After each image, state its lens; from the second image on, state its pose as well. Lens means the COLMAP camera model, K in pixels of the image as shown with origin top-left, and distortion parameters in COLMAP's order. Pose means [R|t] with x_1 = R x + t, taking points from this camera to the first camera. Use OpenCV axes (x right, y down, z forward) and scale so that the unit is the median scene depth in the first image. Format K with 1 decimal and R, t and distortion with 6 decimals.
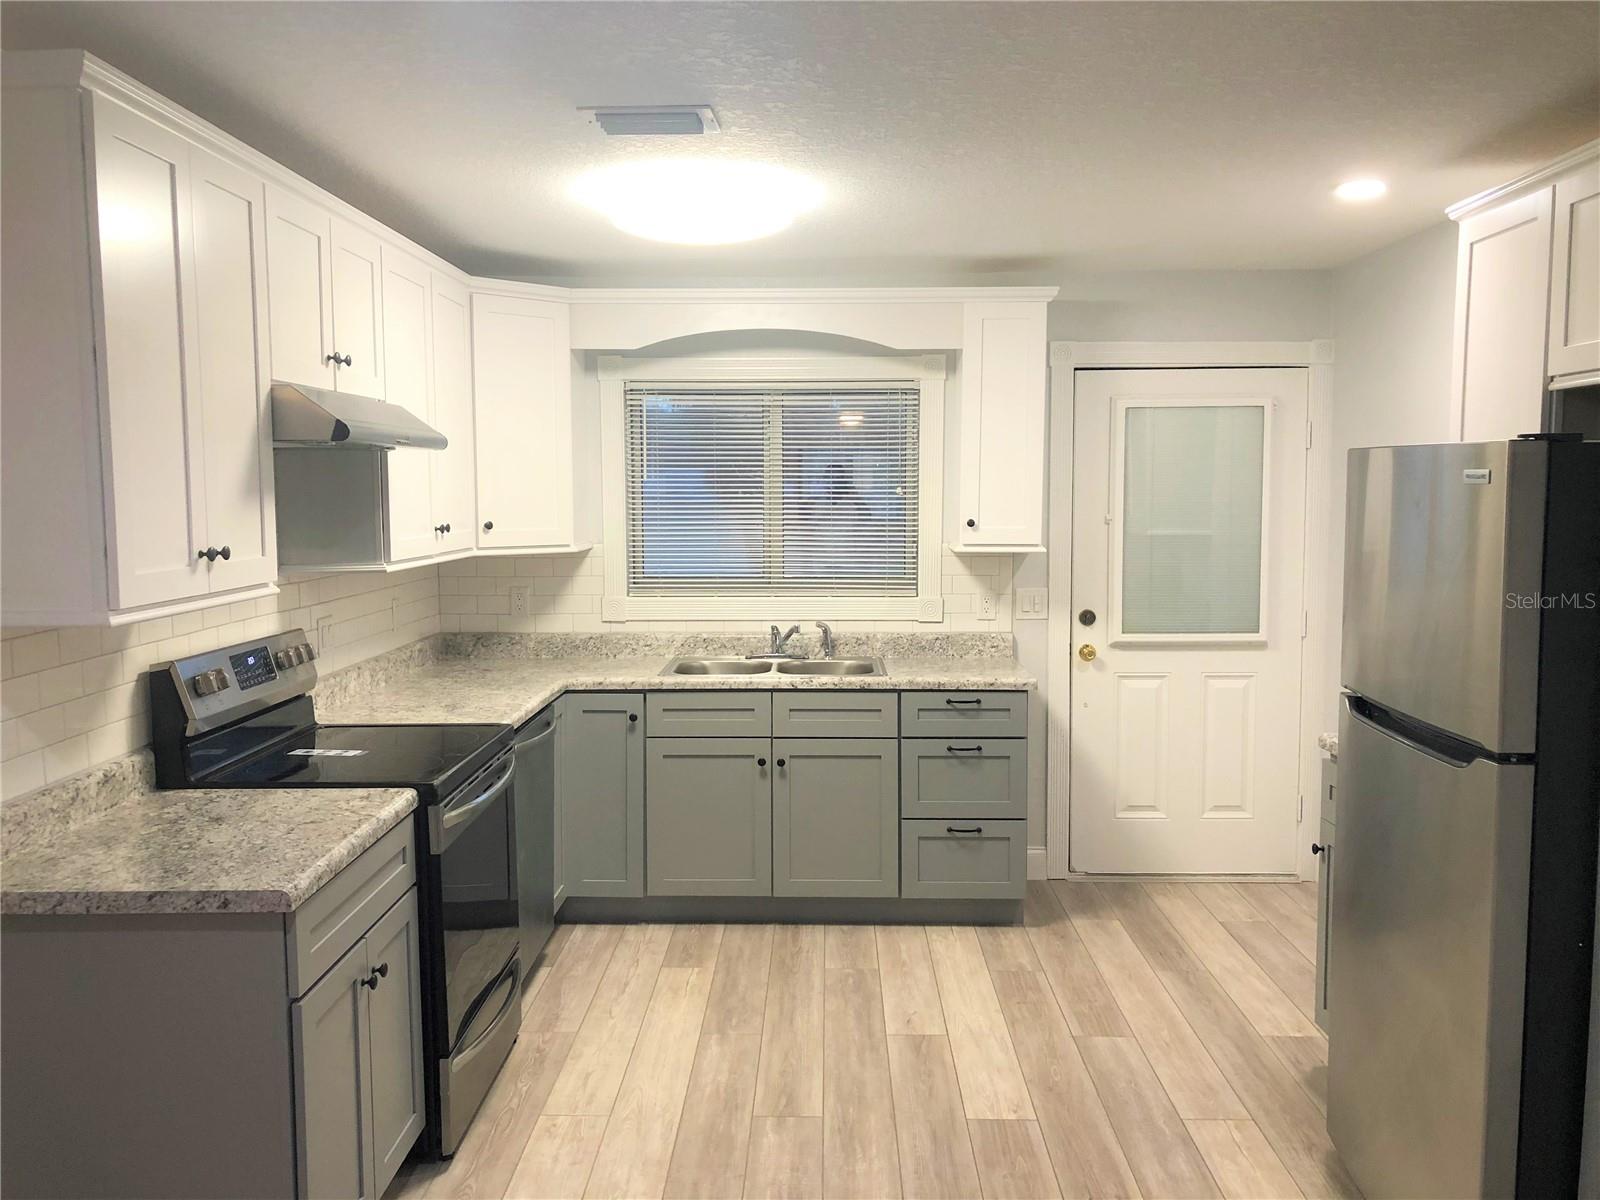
lens RADIAL K [[1304.6, 0, 799.9], [0, 1304.6, 596.7], [0, 0, 1]] dist [0.116117, -0.186600]
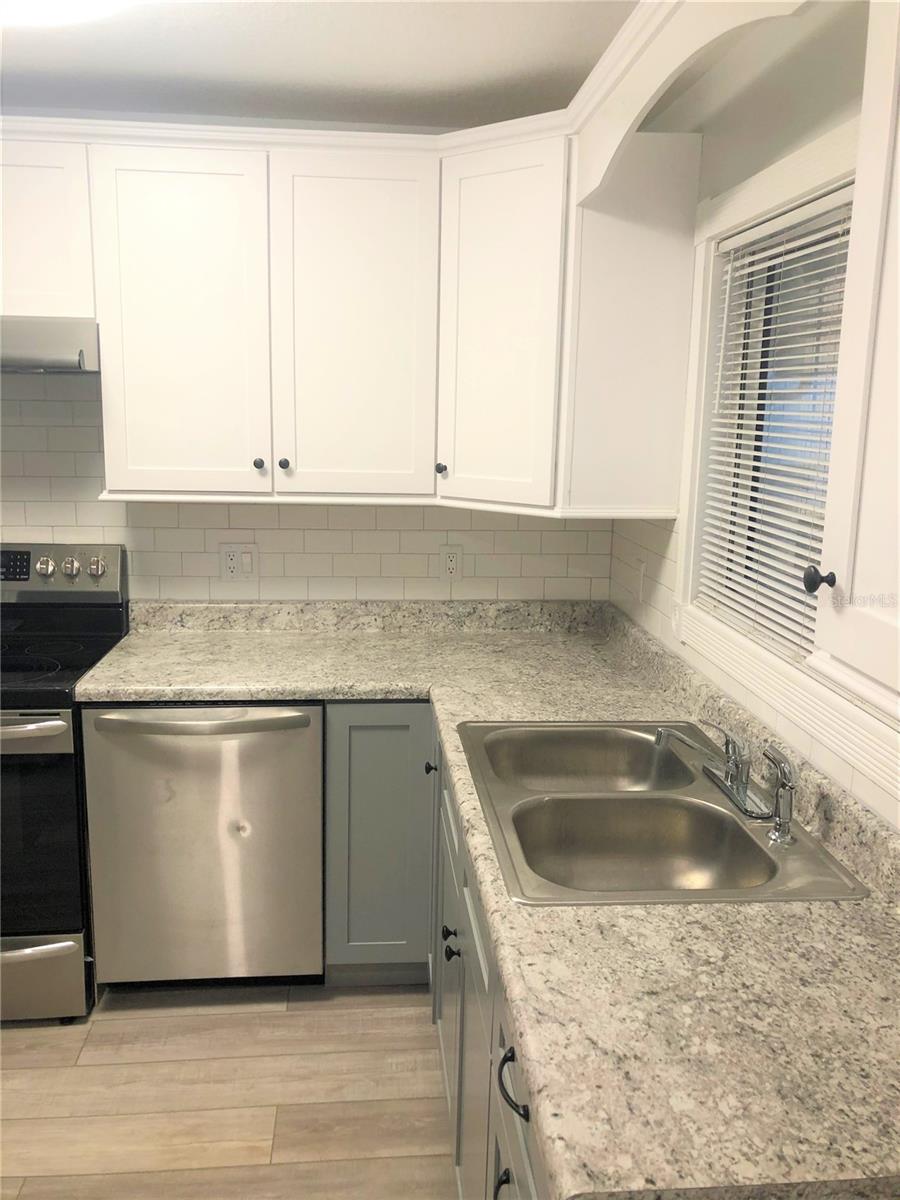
lens RADIAL K [[971.8, 0, 453.8], [0, 971.8, 590.9], [0, 0, 1]] dist [0.074455, -0.135980]
pose [[0.113604, 0.190328, -0.975125, 0.340377], [-0.102781, 0.978465, 0.179006, -0.086463], [0.988195, 0.079889, 0.130719, 0.930635]]
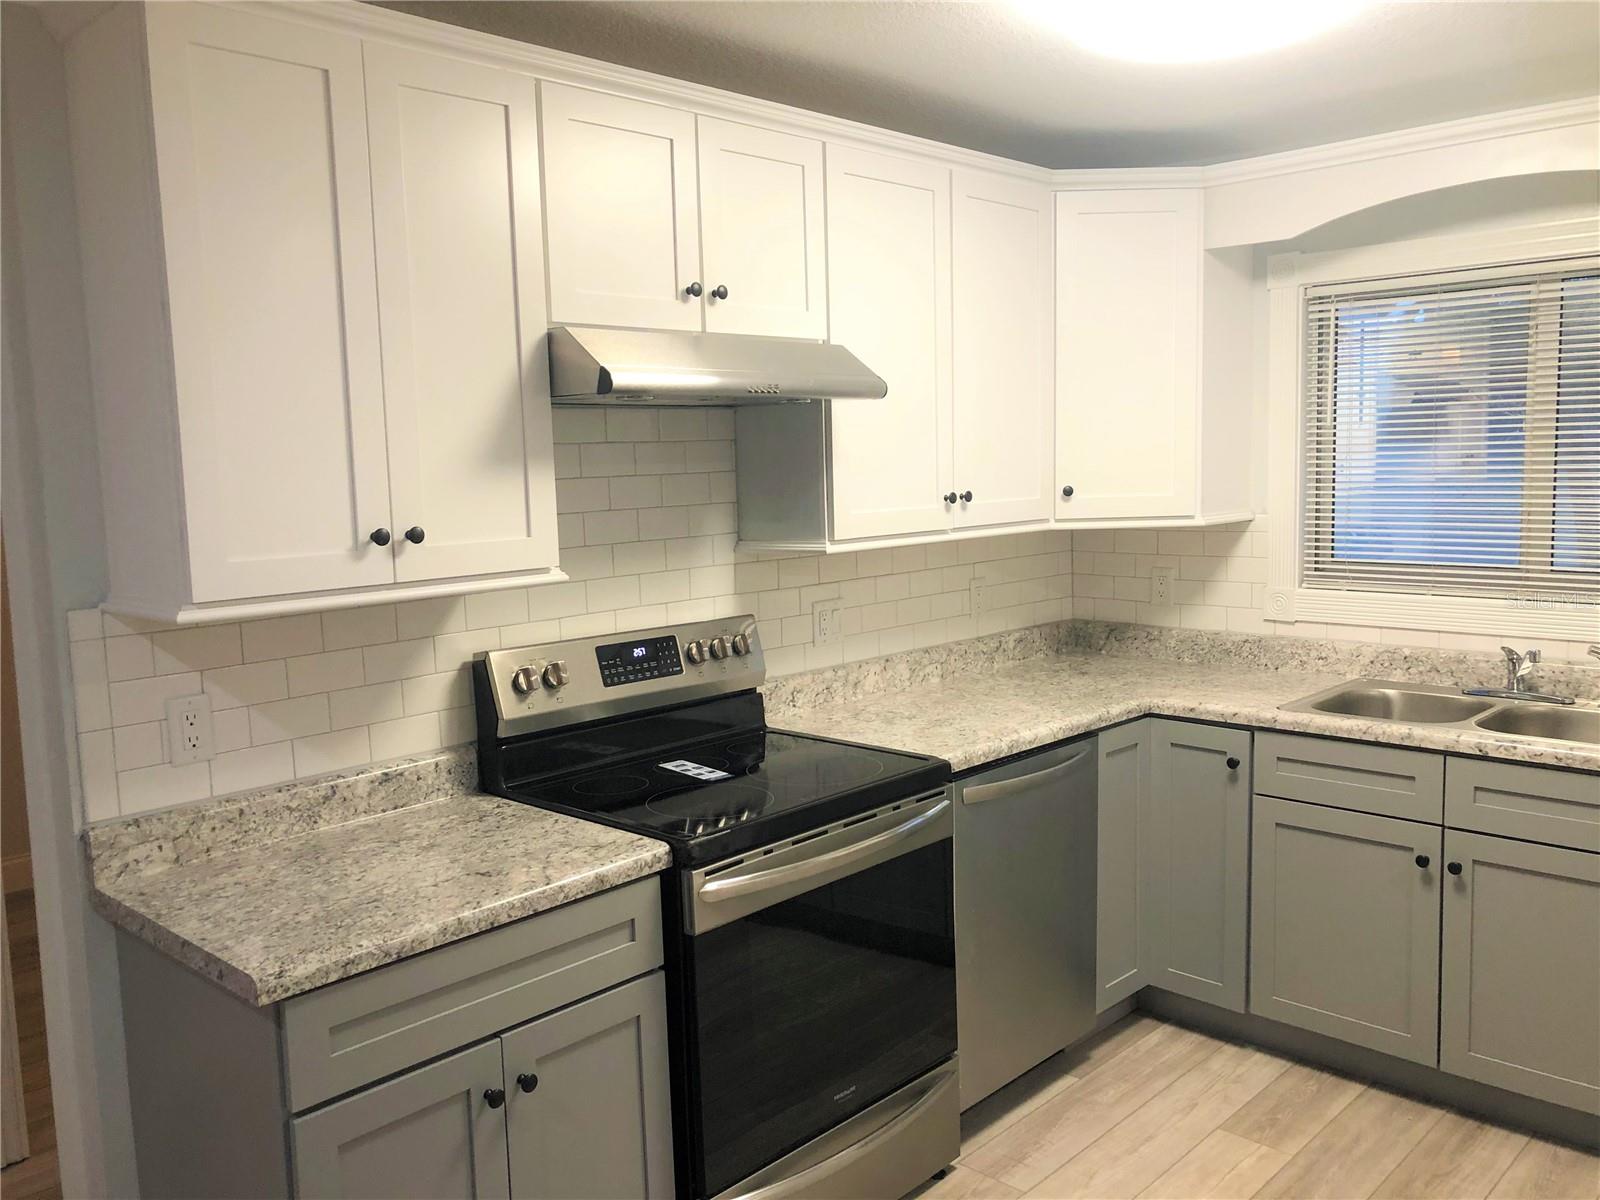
lens RADIAL K [[1309.4, 0, 799.6], [0, 1309.4, 590.0], [0, 0, 1]] dist [0.036632, -0.048858]
pose [[0.734266, 0.056249, -0.676527, 0.174816], [-0.033697, 0.998353, 0.046434, -0.025944], [0.678025, -0.011298, 0.734952, 0.317010]]
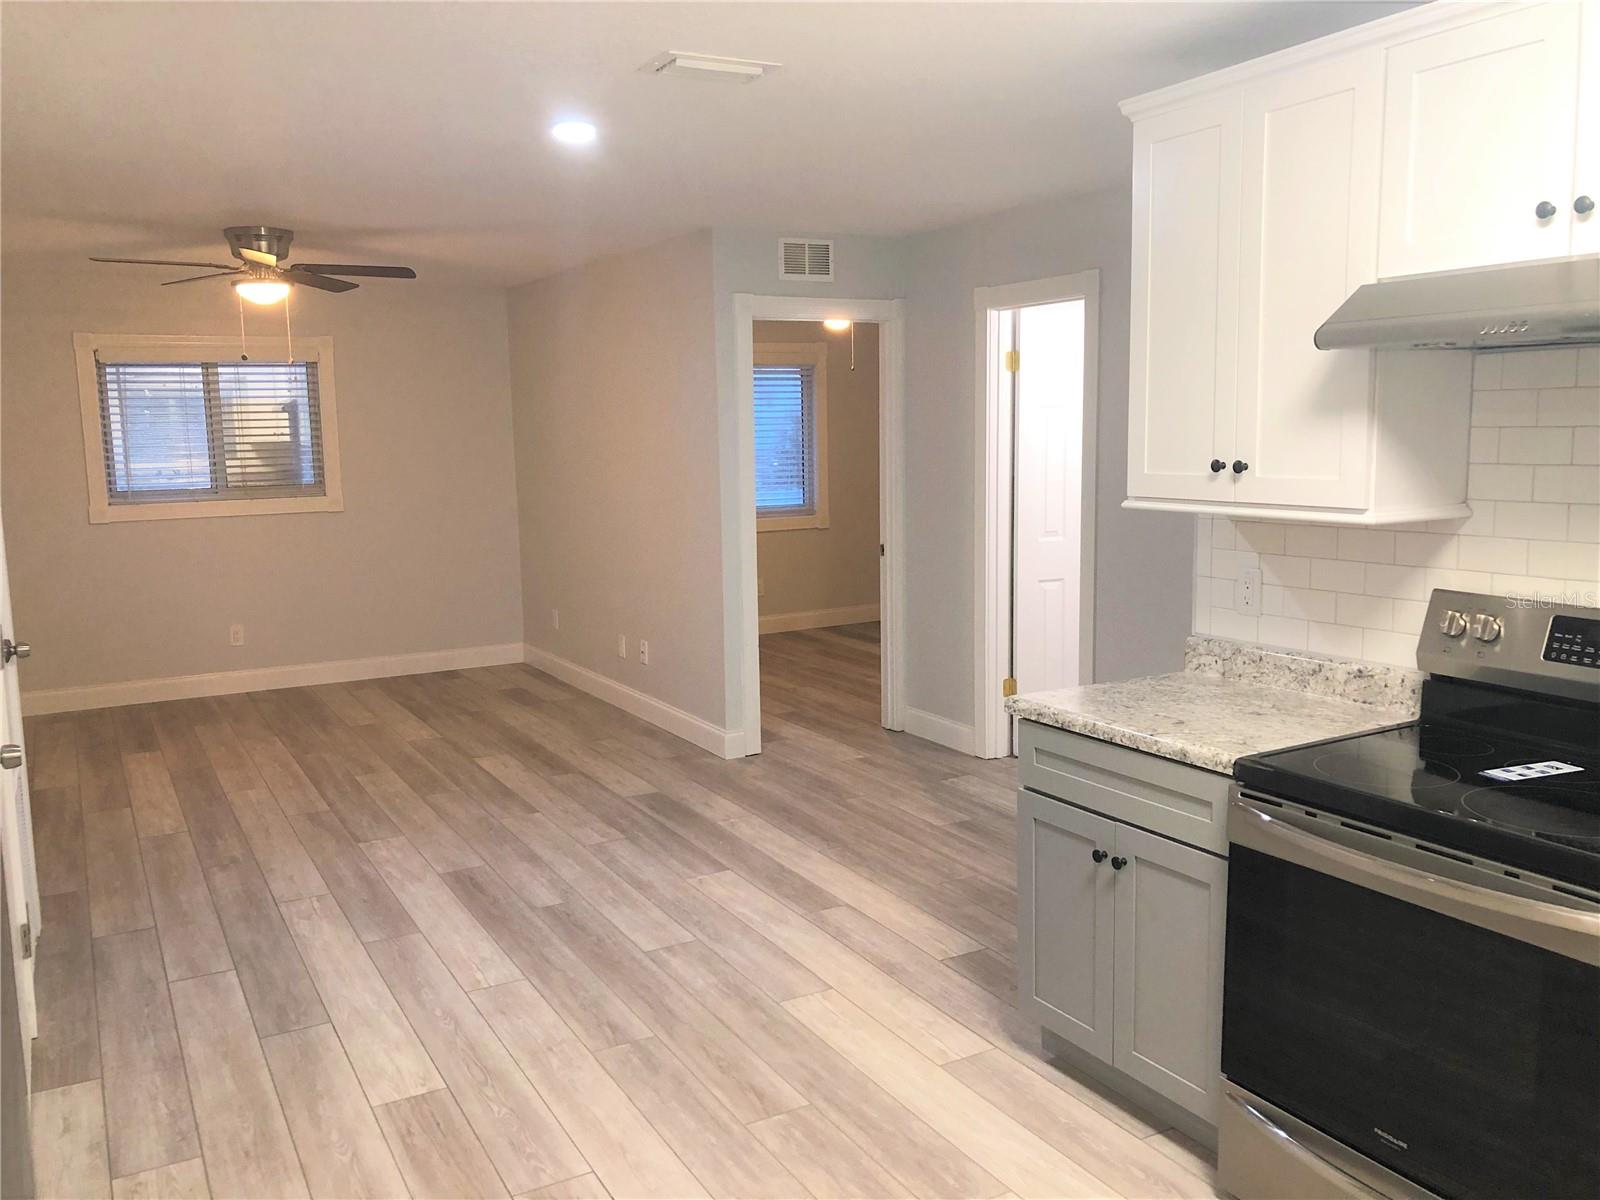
lens RADIAL K [[1311.5, 0, 796.1], [0, 1311.5, 596.4], [0, 0, 1]] dist [0.036511, -0.045214]
pose [[-0.862280, 0.087711, -0.498778, 0.243666], [-0.020952, 0.977866, 0.208181, -0.083772], [0.505998, 0.189961, -0.841357, 0.996722]]
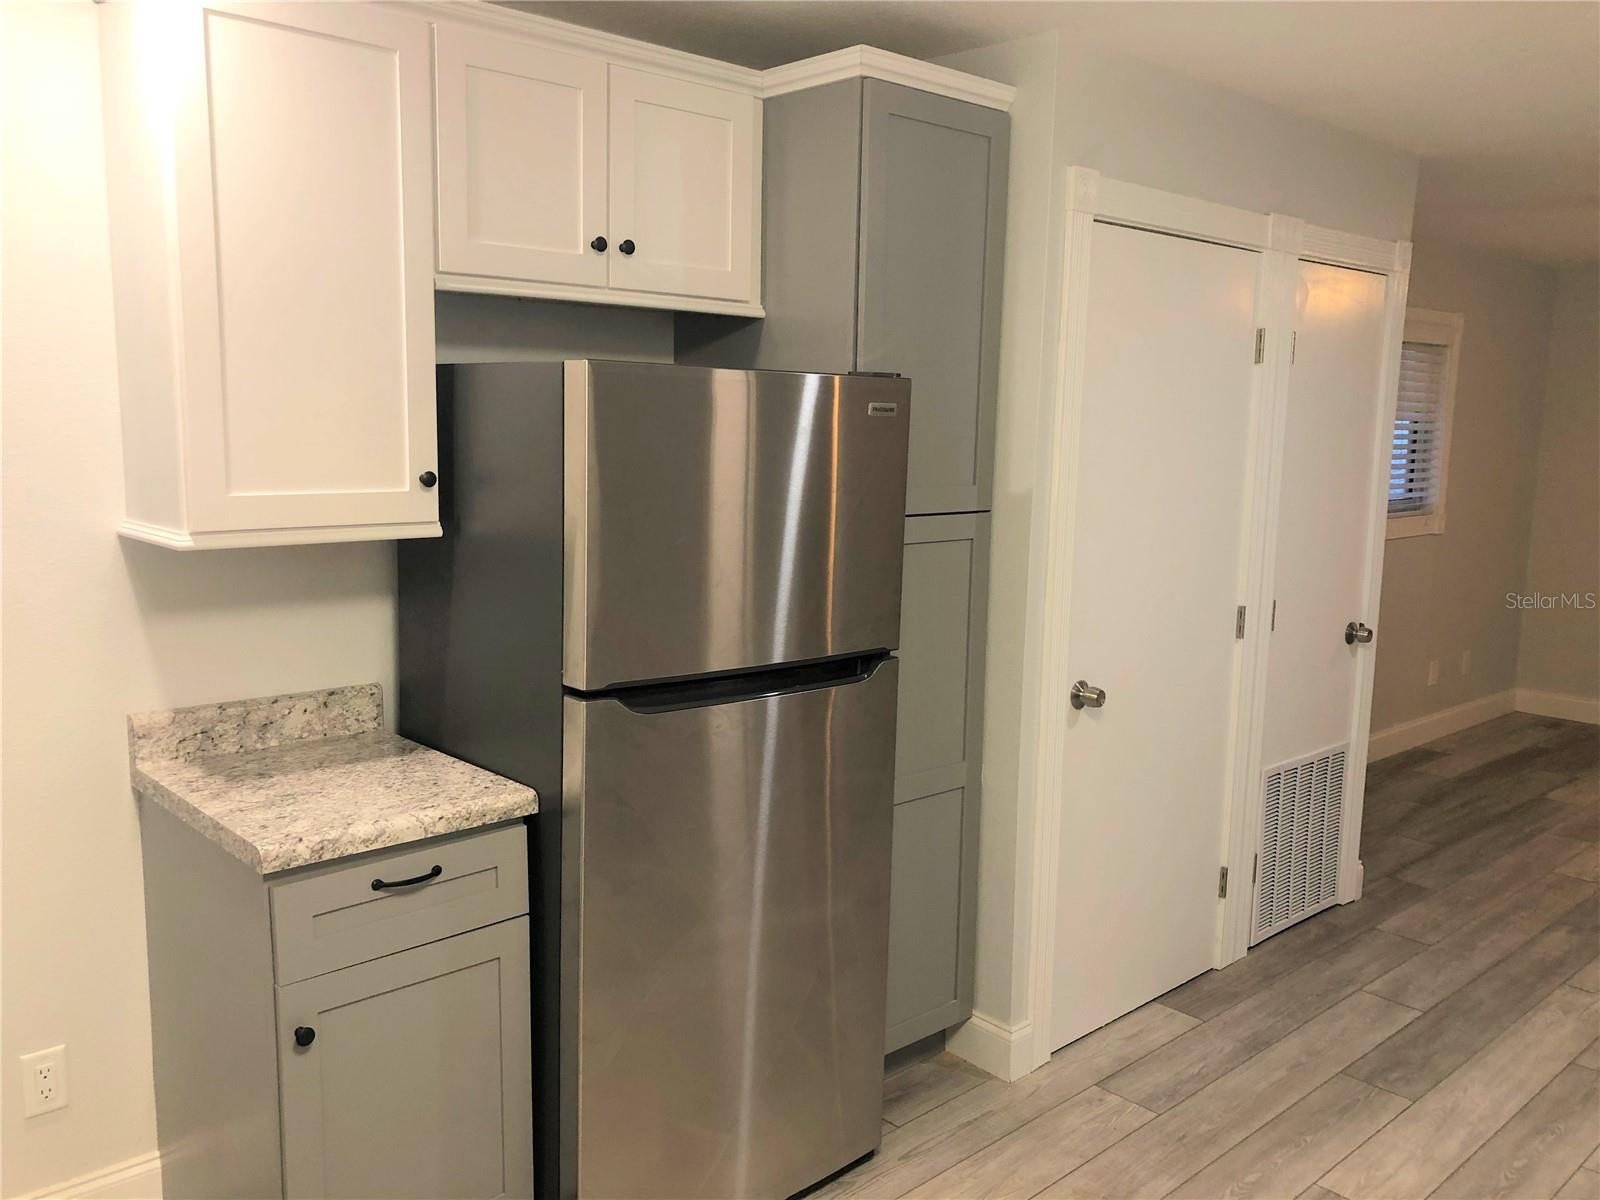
lens RADIAL K [[1308.9, 0, 795.4], [0, 1308.9, 599.6], [0, 0, 1]] dist [0.049344, -0.057818]
pose [[-0.692618, -0.114595, 0.712144, -0.111172], [0.040118, 0.979651, 0.196659, -0.076952], [-0.720188, 0.164779, -0.673926, 0.910414]]
